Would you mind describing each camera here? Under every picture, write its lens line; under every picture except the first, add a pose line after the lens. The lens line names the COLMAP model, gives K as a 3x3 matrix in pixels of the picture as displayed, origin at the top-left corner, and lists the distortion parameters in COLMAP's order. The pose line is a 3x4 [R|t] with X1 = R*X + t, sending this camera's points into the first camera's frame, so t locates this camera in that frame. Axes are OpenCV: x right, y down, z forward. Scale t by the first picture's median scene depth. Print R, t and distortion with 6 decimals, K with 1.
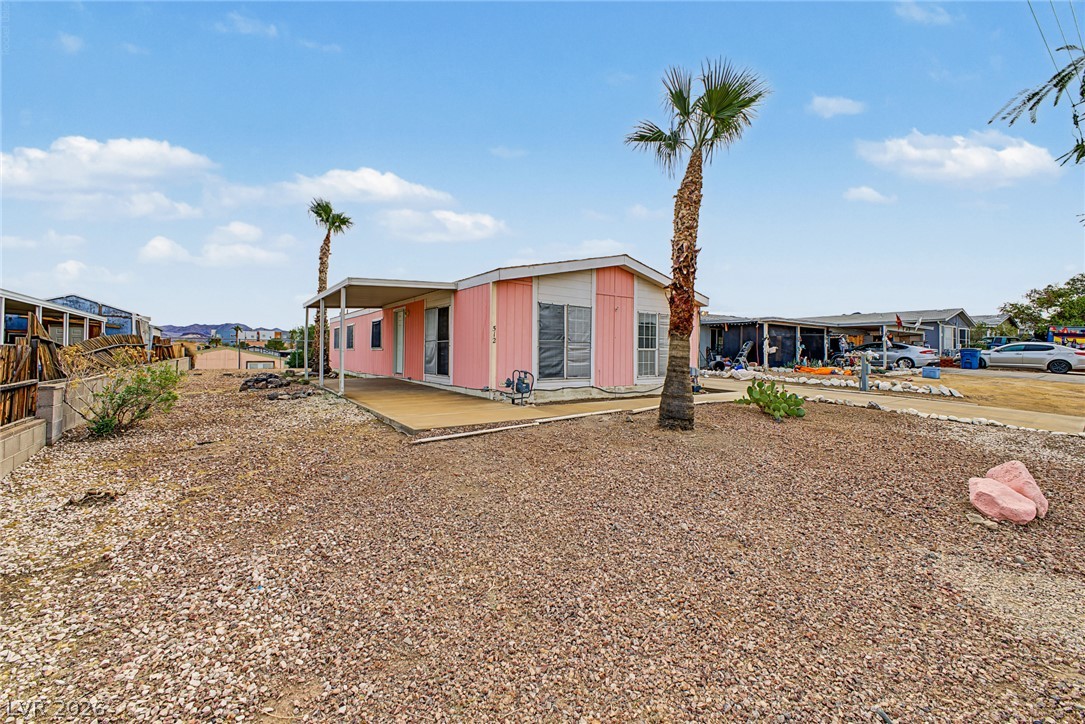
lens RADIAL K [[429.7, 0, 538.7], [0, 429.7, 358.9], [0, 0, 1]] dist [0.025557, -0.011334]
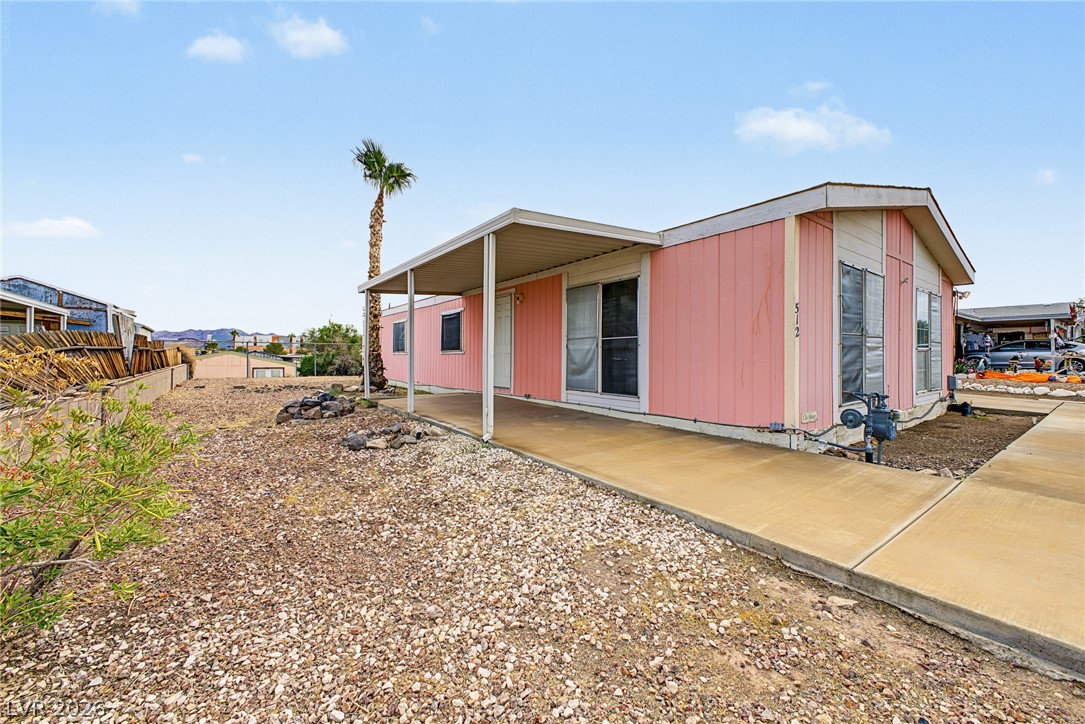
lens RADIAL K [[427.1, 0, 540.2], [0, 427.1, 363.6], [0, 0, 1]] dist [0.025058, -0.010921]
pose [[0.999909, -0.007331, 0.011343, -0.239656], [0.007285, 0.999965, 0.004107, -0.006054], [-0.011373, -0.004024, 0.999927, 0.289519]]
